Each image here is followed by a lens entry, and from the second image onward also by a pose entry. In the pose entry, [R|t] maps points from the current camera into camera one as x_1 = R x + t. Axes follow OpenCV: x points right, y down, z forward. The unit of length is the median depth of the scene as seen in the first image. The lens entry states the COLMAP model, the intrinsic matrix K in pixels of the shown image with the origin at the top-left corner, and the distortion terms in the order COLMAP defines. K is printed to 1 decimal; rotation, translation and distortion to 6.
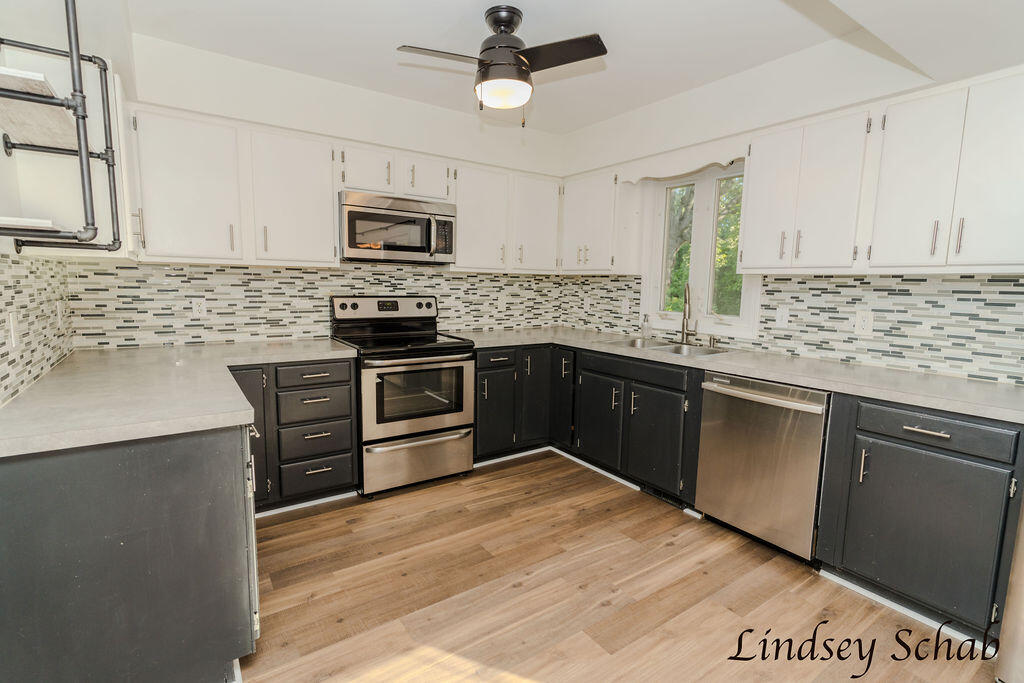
lens RADIAL K [[490.4, 0, 513.4], [0, 490.4, 342.3], [0, 0, 1]] dist [0.008515, -0.001458]
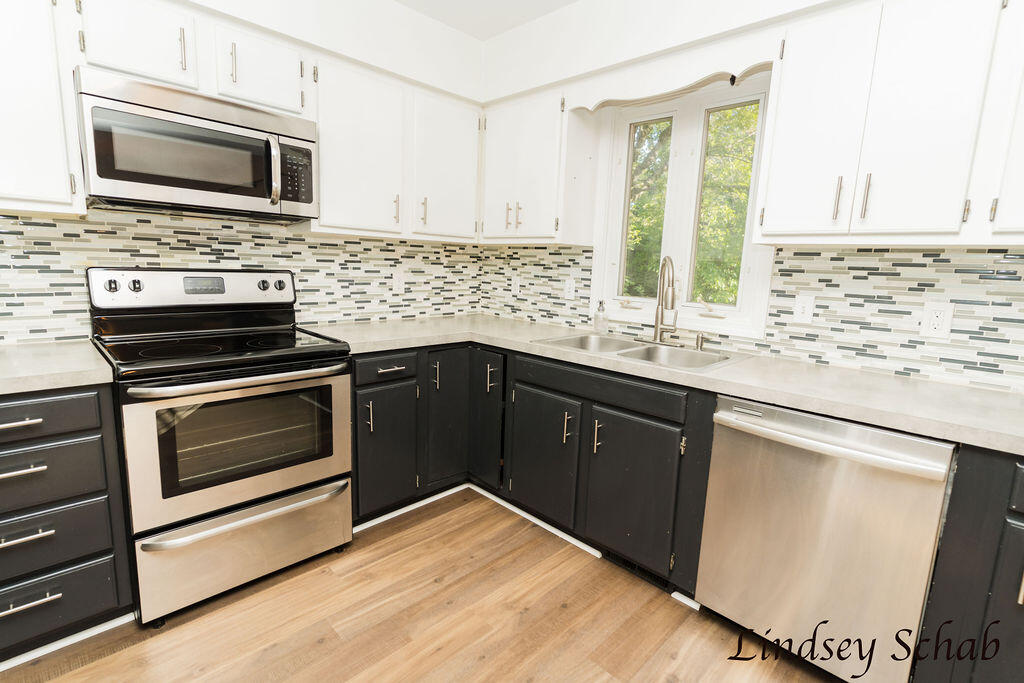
lens RADIAL K [[490.4, 0, 512.7], [0, 490.4, 340.6], [0, 0, 1]] dist [0.008515, -0.001458]
pose [[0.982979, -0.010477, 0.183421, 0.010257], [0.002915, 0.999136, 0.041450, -0.032259], [-0.183697, -0.040210, 0.982160, 0.350365]]
